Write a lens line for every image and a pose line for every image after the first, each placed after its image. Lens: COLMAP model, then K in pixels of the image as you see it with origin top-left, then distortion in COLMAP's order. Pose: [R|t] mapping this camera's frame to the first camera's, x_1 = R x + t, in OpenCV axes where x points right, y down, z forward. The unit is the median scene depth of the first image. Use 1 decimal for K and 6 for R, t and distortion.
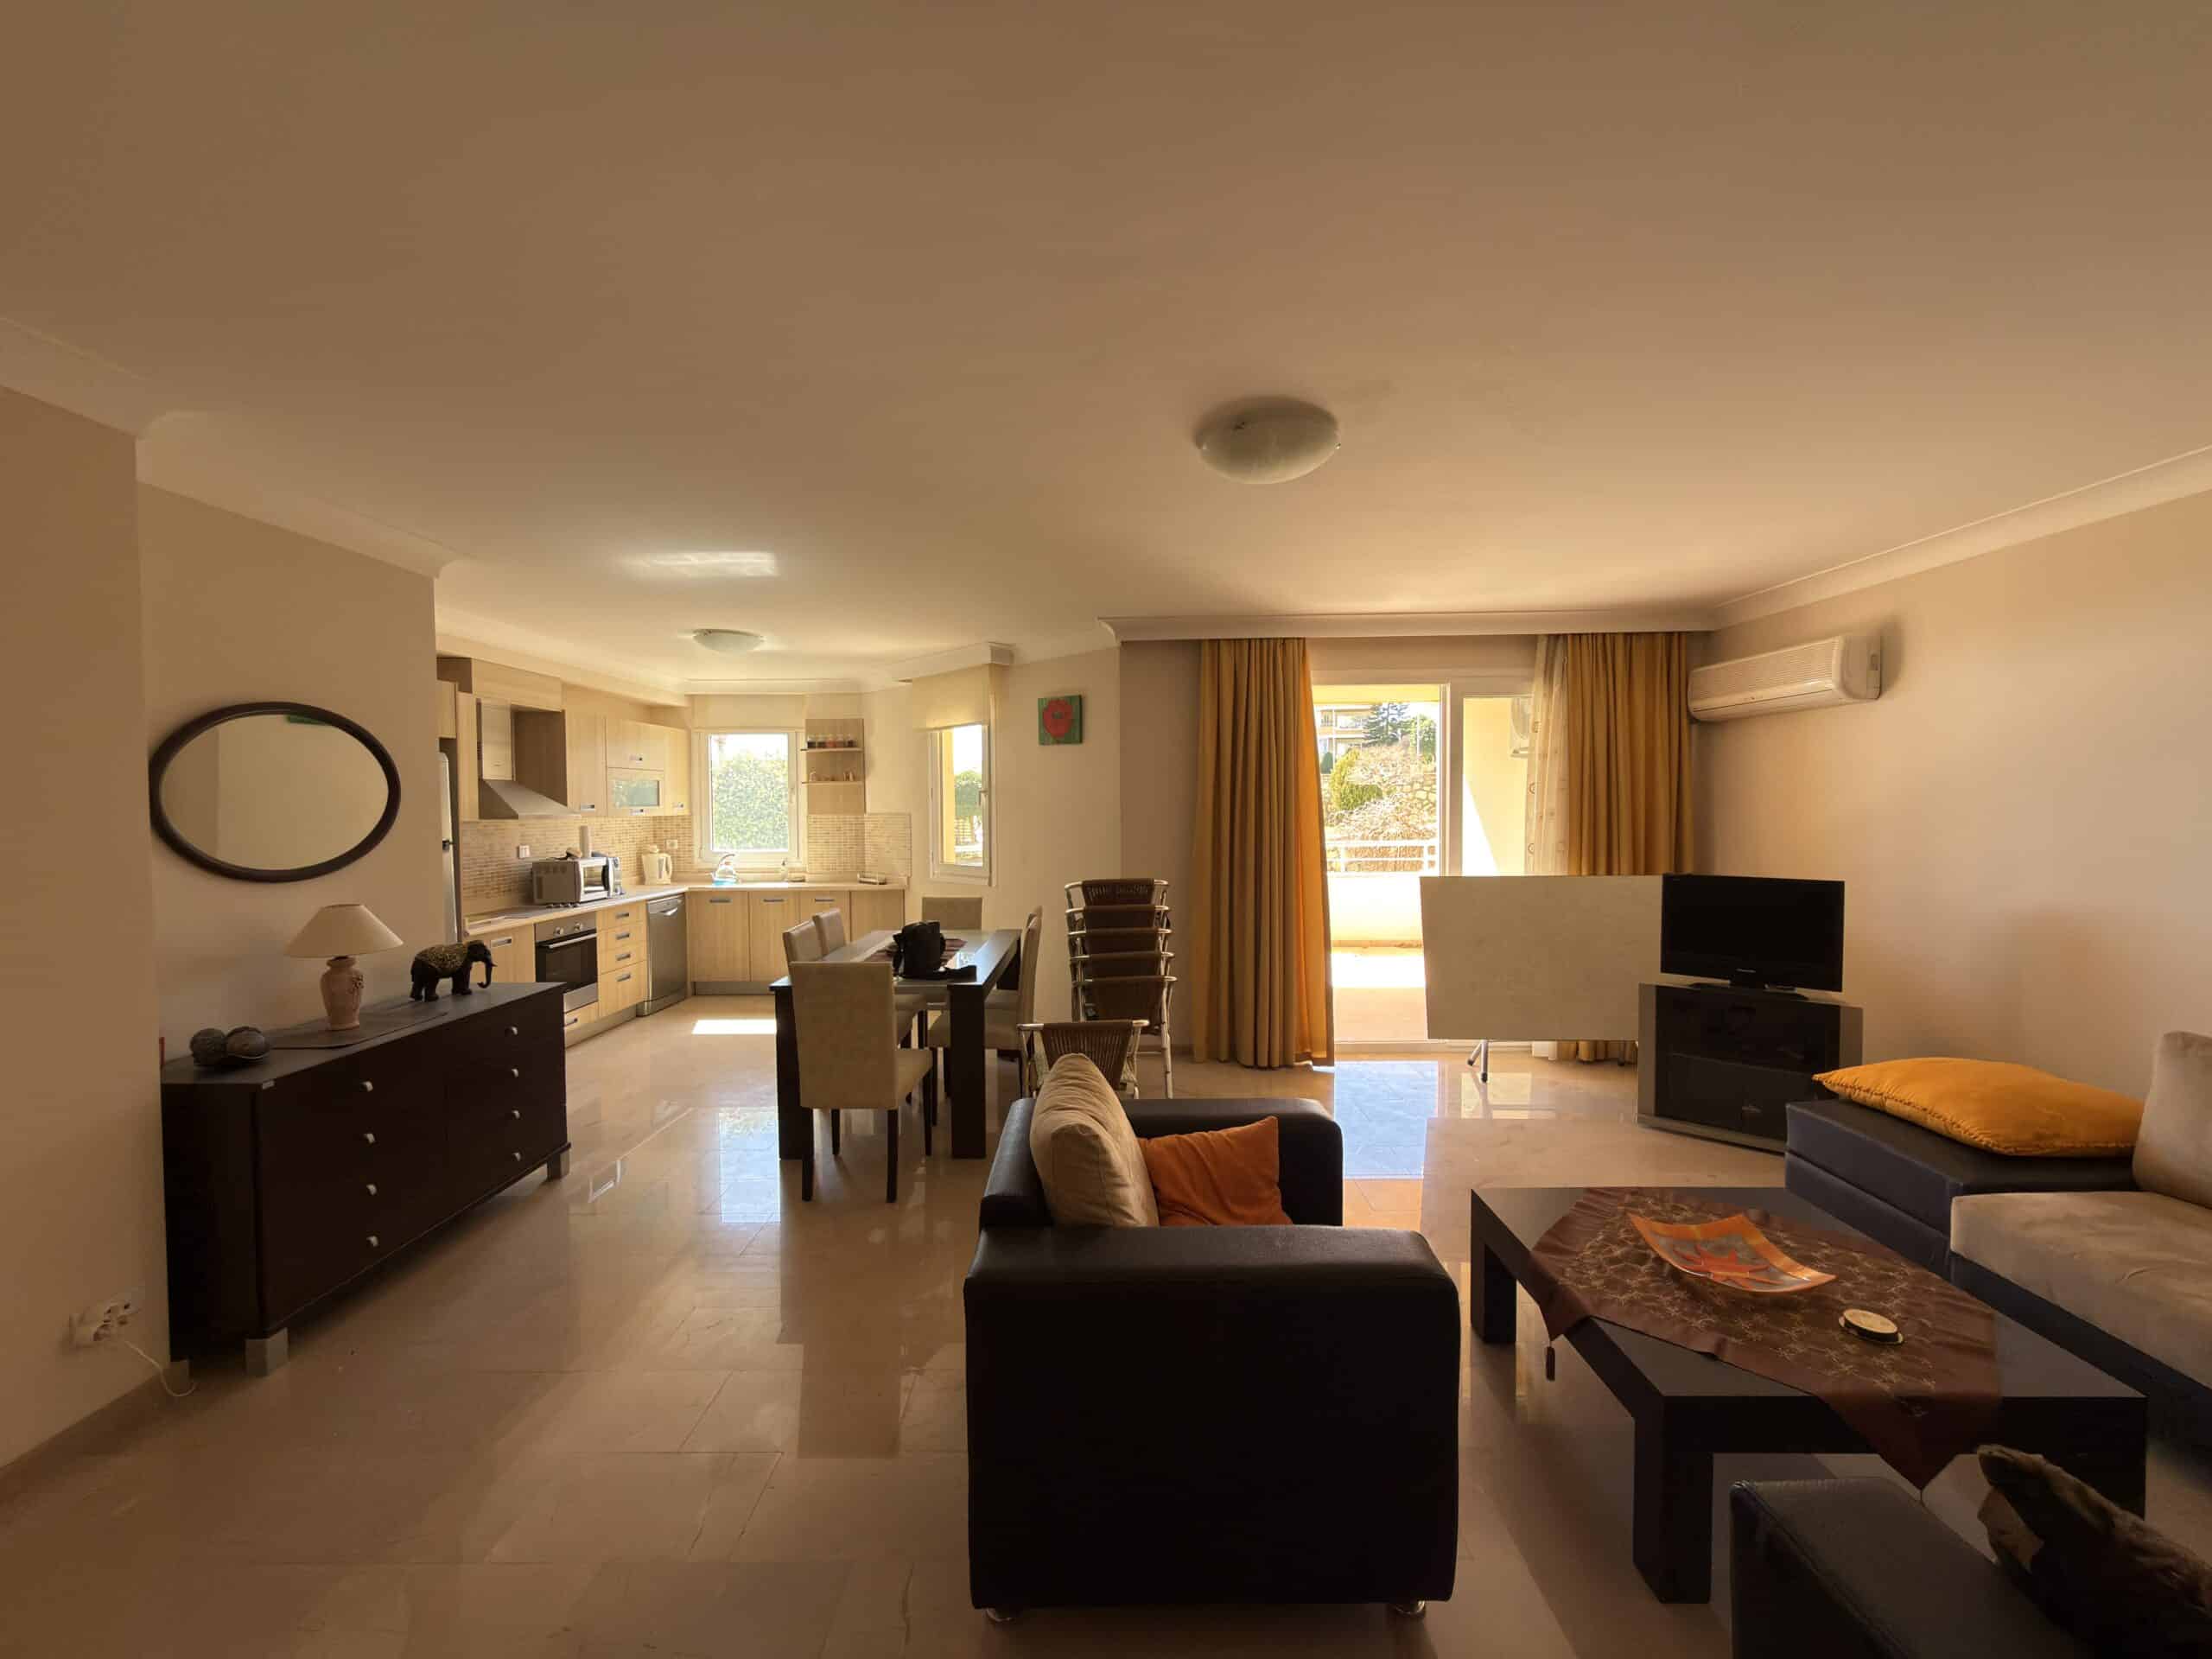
lens RADIAL K [[876.2, 0, 1106.0], [0, 876.2, 829.5], [0, 0, 1]] dist [0.000873, -0.000106]
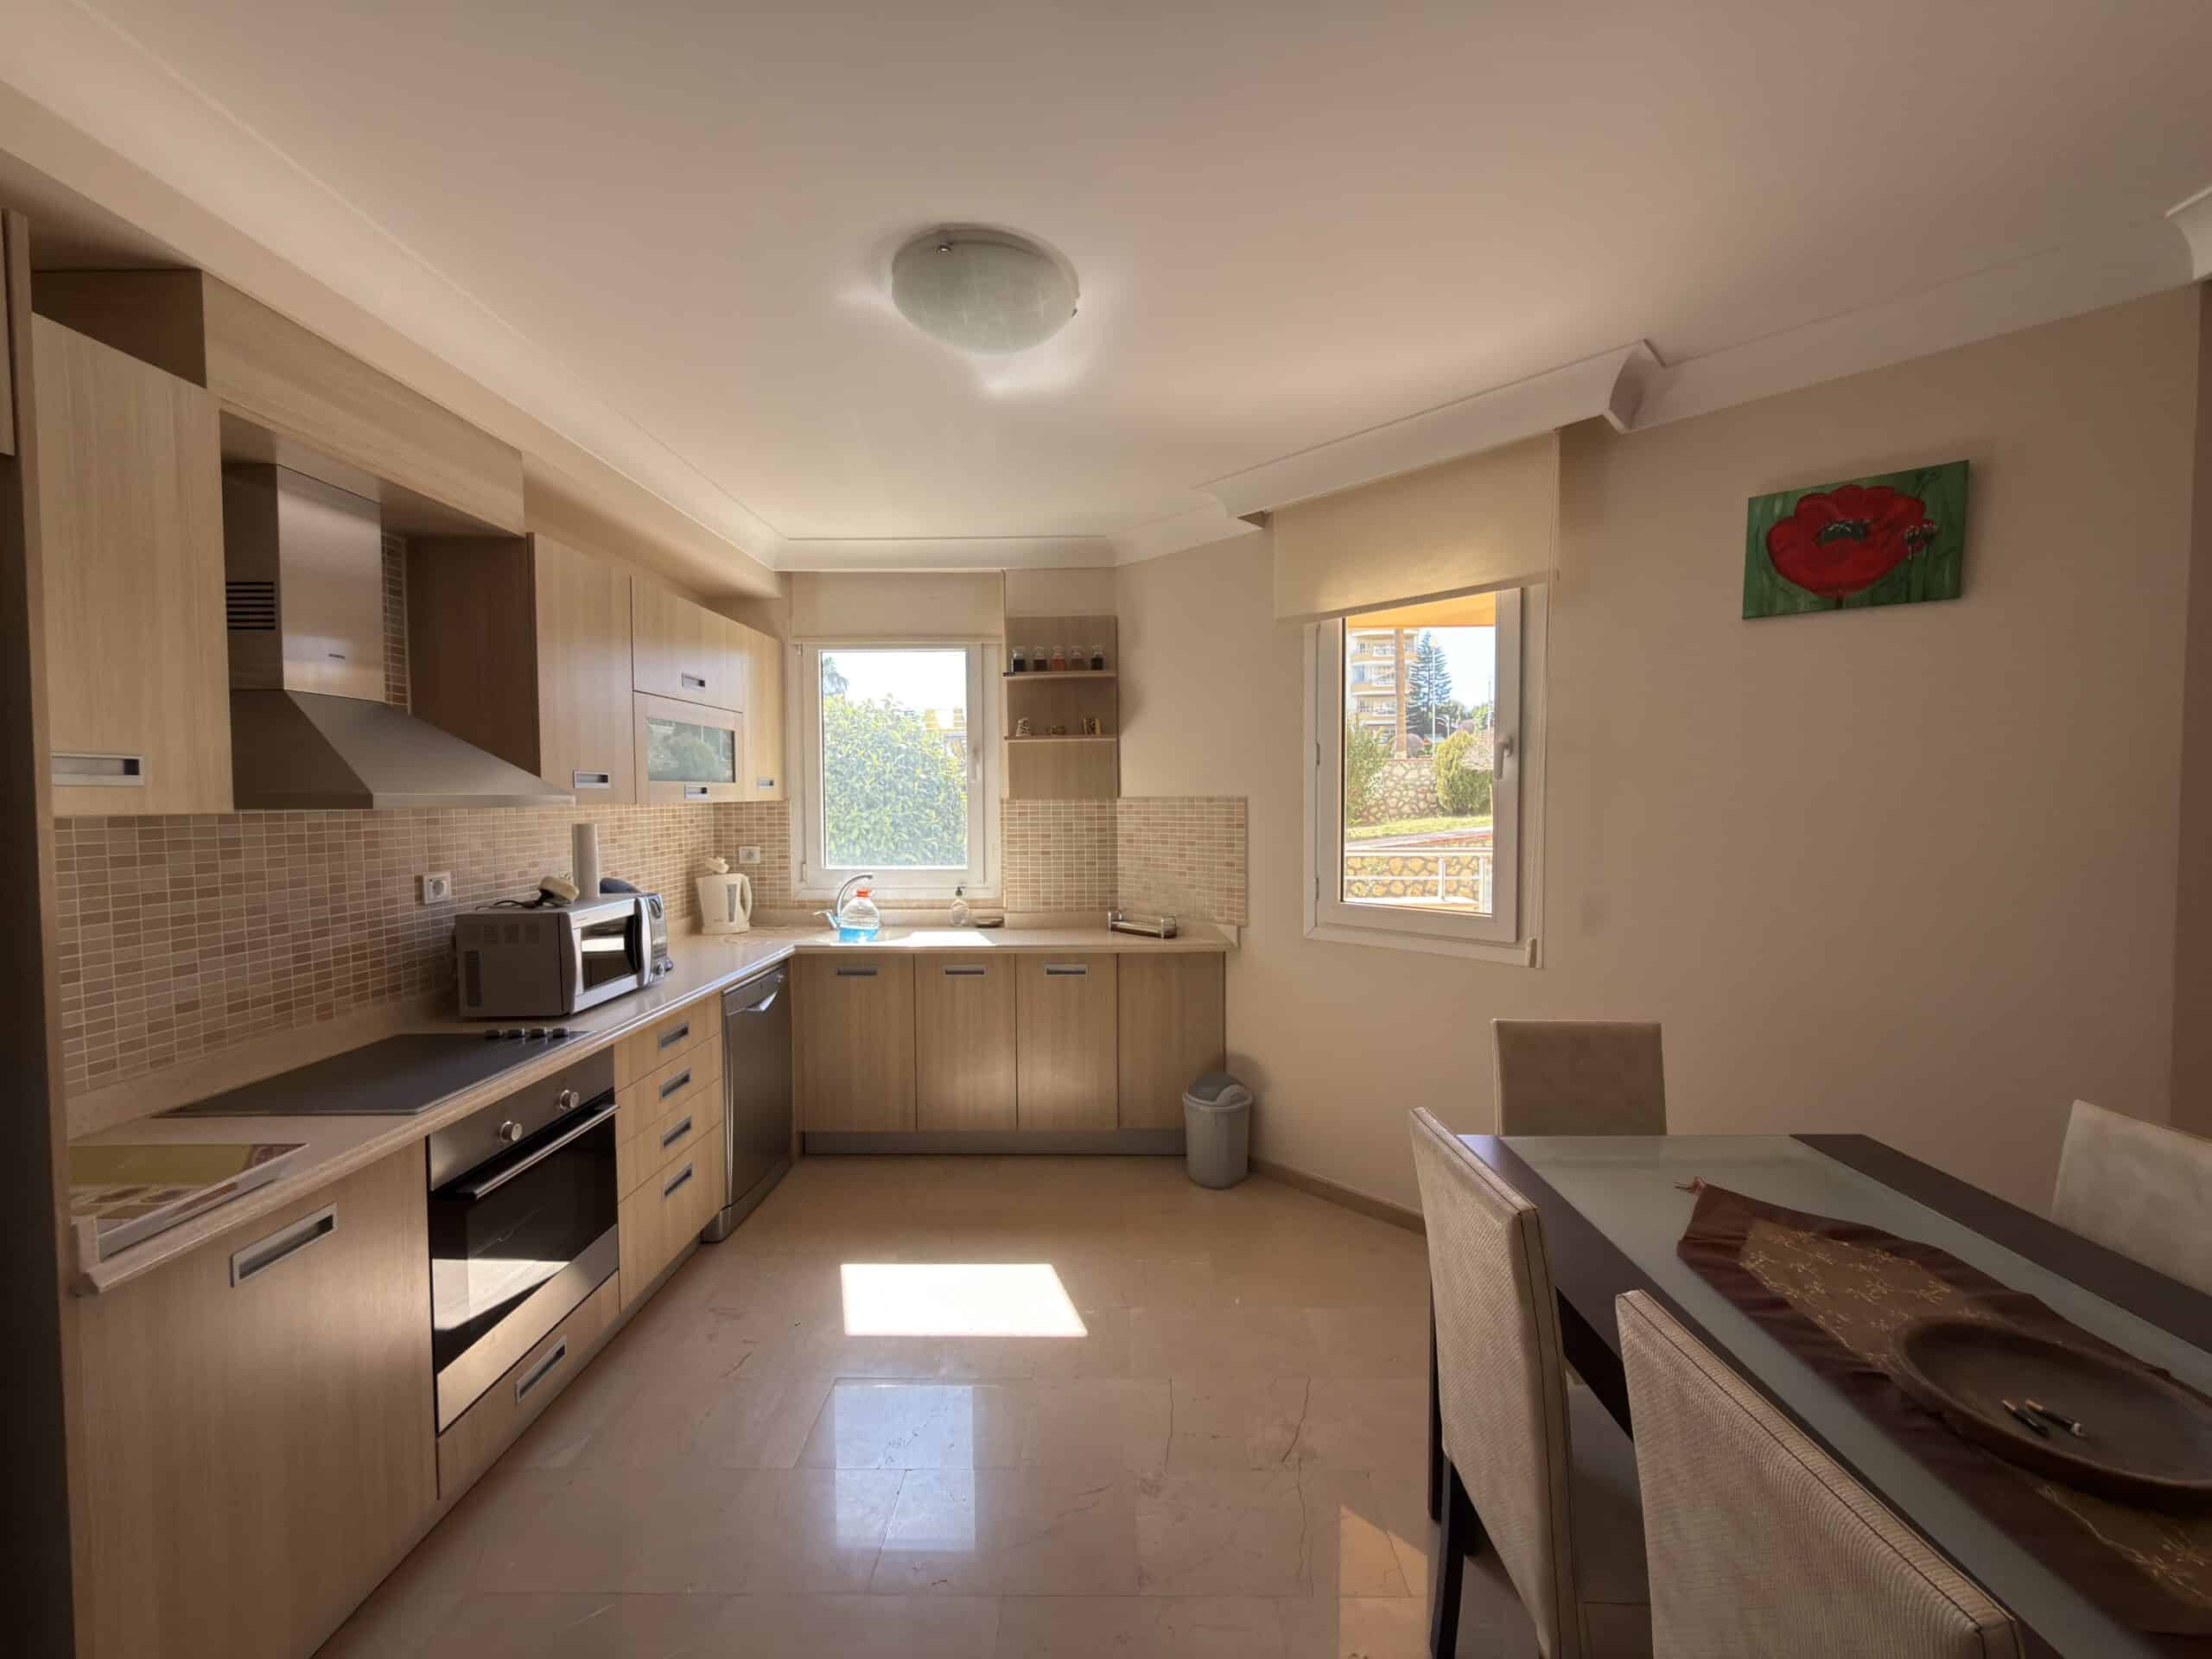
lens RADIAL K [[887.9, 0, 1105.9], [0, 887.9, 826.8], [0, 0, 1]] dist [0.000398, 0.000044]
pose [[0.999924, 0.002154, -0.012160, -0.293880], [-0.002050, 0.999961, 0.008544, -0.005906], [0.012178, -0.008518, 0.999890, 0.499422]]
